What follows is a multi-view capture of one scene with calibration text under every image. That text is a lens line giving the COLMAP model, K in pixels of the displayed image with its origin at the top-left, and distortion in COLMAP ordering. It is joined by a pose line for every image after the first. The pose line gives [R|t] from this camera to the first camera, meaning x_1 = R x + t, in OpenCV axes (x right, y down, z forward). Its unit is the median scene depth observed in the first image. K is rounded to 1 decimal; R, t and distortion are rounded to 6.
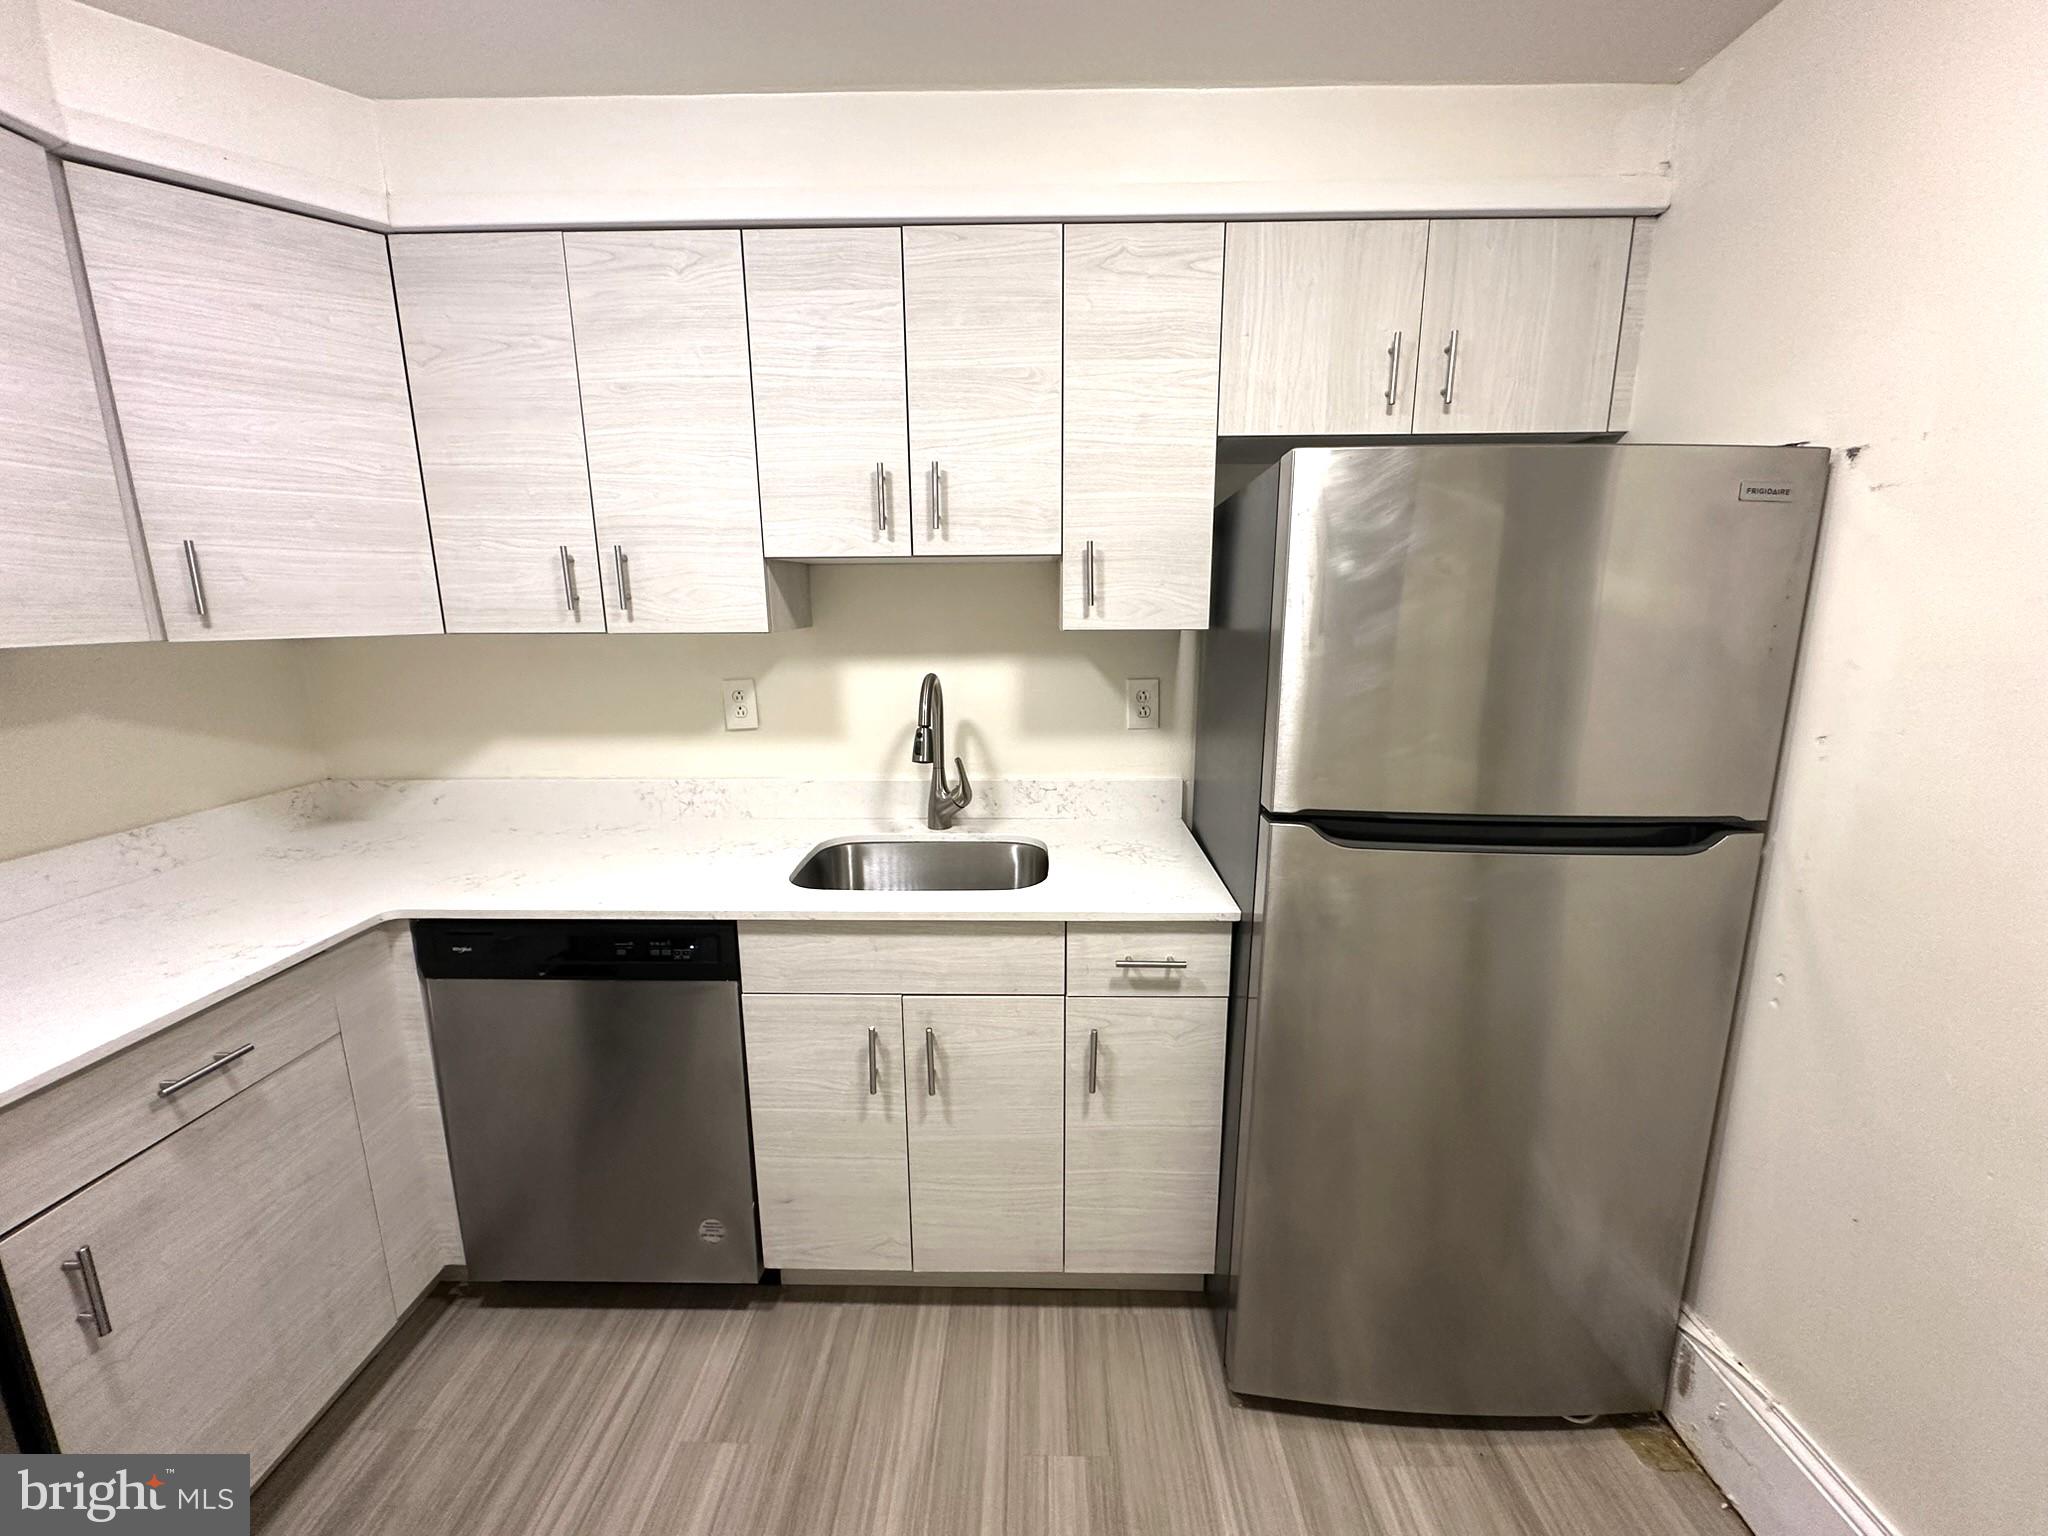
lens RADIAL K [[812.8, 0, 1024.0], [0, 812.8, 768.0], [0, 0, 1]] dist [-0.002995, 0.000244]
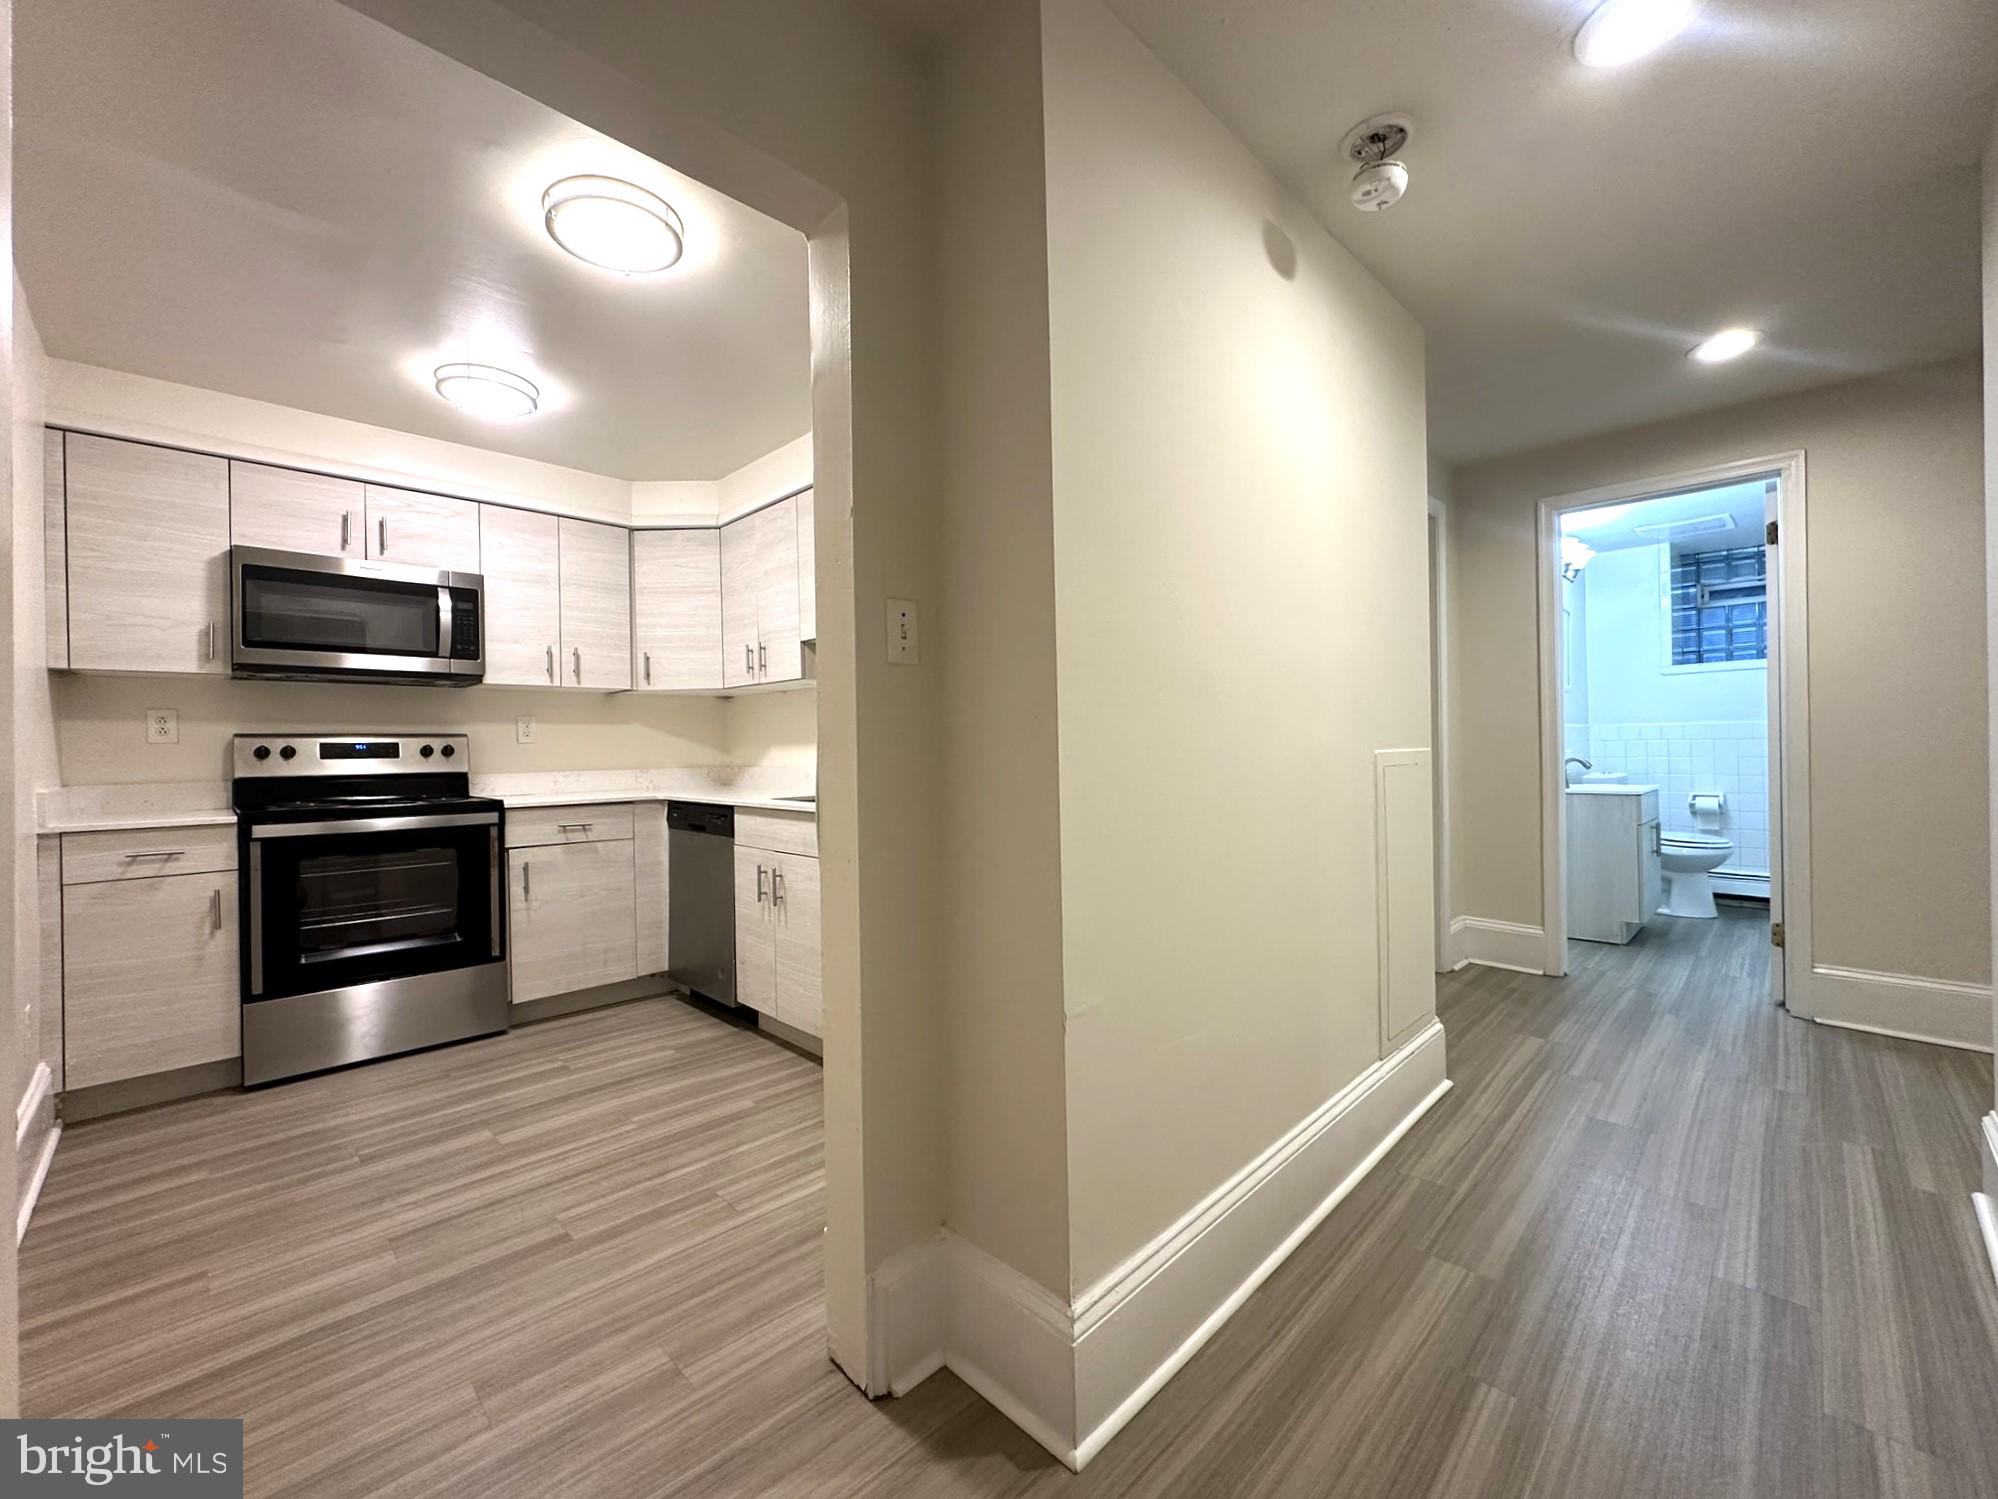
lens RADIAL K [[816.7, 0, 999.0], [0, 816.7, 749.5], [0, 0, 1]] dist [-0.001137, 0.000281]
pose [[0.716210, -0.004921, -0.697867, 1.552444], [-0.128362, 0.981986, -0.138660, 0.238705], [0.685978, 0.188890, 0.702677, -0.037785]]
